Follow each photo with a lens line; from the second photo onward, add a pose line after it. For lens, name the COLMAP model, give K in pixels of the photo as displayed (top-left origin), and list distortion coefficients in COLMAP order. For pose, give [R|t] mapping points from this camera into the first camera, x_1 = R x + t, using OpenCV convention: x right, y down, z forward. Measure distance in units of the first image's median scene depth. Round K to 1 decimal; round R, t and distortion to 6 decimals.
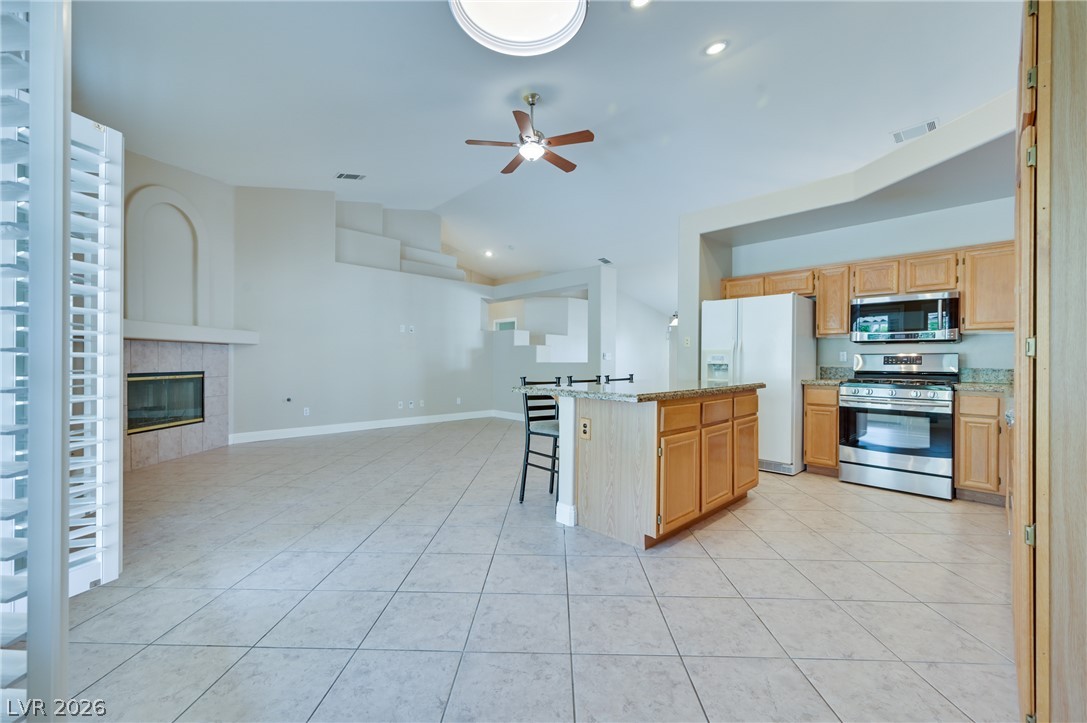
lens RADIAL K [[425.0, 0, 542.2], [0, 425.0, 361.3], [0, 0, 1]] dist [0.002237, 0.000459]
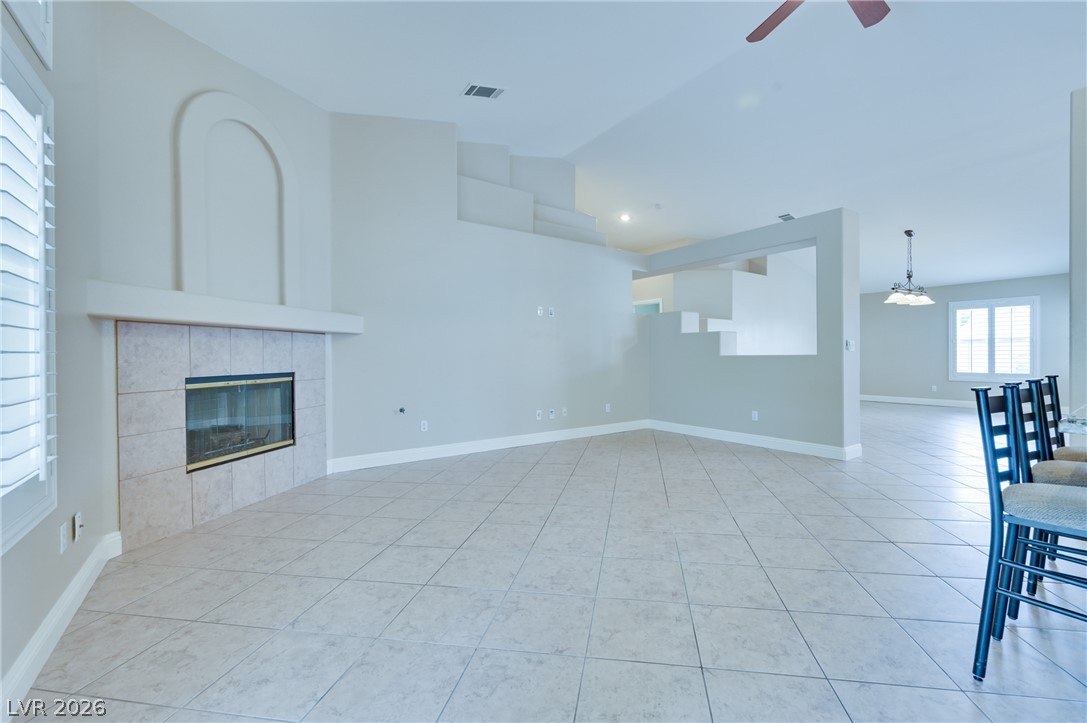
lens RADIAL K [[446.1, 0, 570.4], [0, 446.1, 357.0], [0, 0, 1]] dist [0.002118, -0.000956]
pose [[0.993467, -0.009418, -0.113733, -0.324640], [0.009939, 0.999943, 0.004014, -0.000068], [0.113689, -0.005118, 0.993503, 0.403943]]
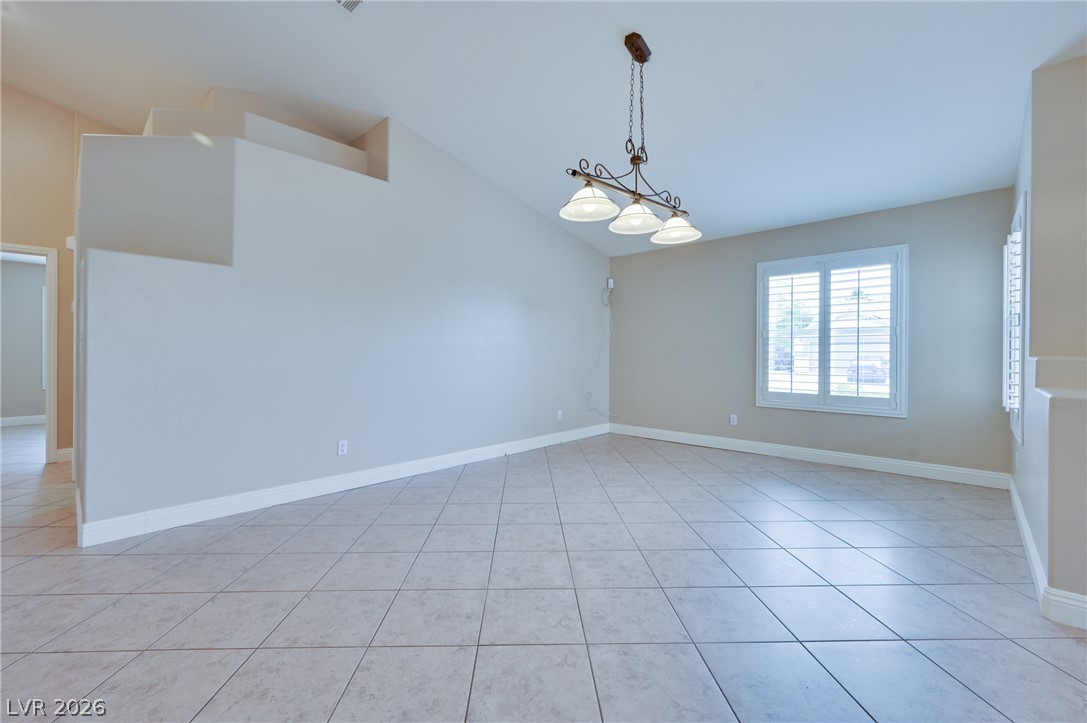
lens RADIAL K [[436.6, 0, 542.0], [0, 436.6, 357.7], [0, 0, 1]] dist [0.000583, -0.000646]
pose [[0.998596, -0.002612, 0.052902, 0.600996], [0.002336, 0.999983, 0.005277, 0.003385], [-0.052915, -0.005146, 0.998586, 1.612180]]
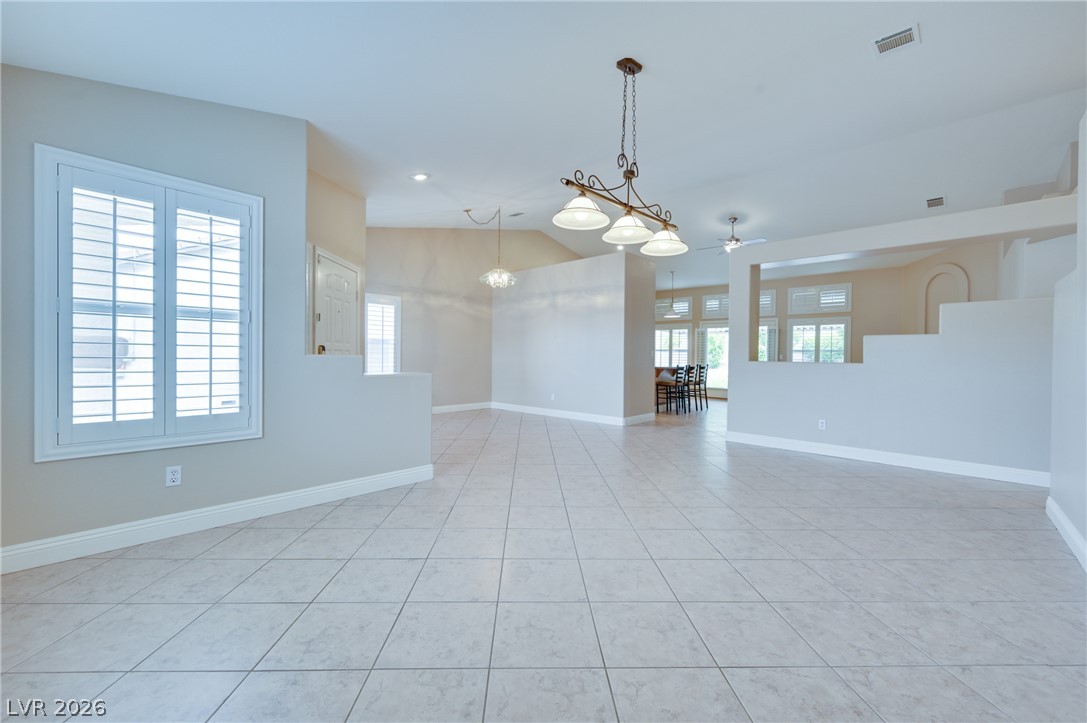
lens RADIAL K [[436.6, 0, 546.9], [0, 436.6, 365.4], [0, 0, 1]] dist [0.000583, -0.000646]
pose [[-0.997398, -0.016924, -0.070079, 0.972177], [-0.018523, 0.999581, 0.022222, 0.000522], [0.069674, 0.023462, -0.997294, 3.026119]]
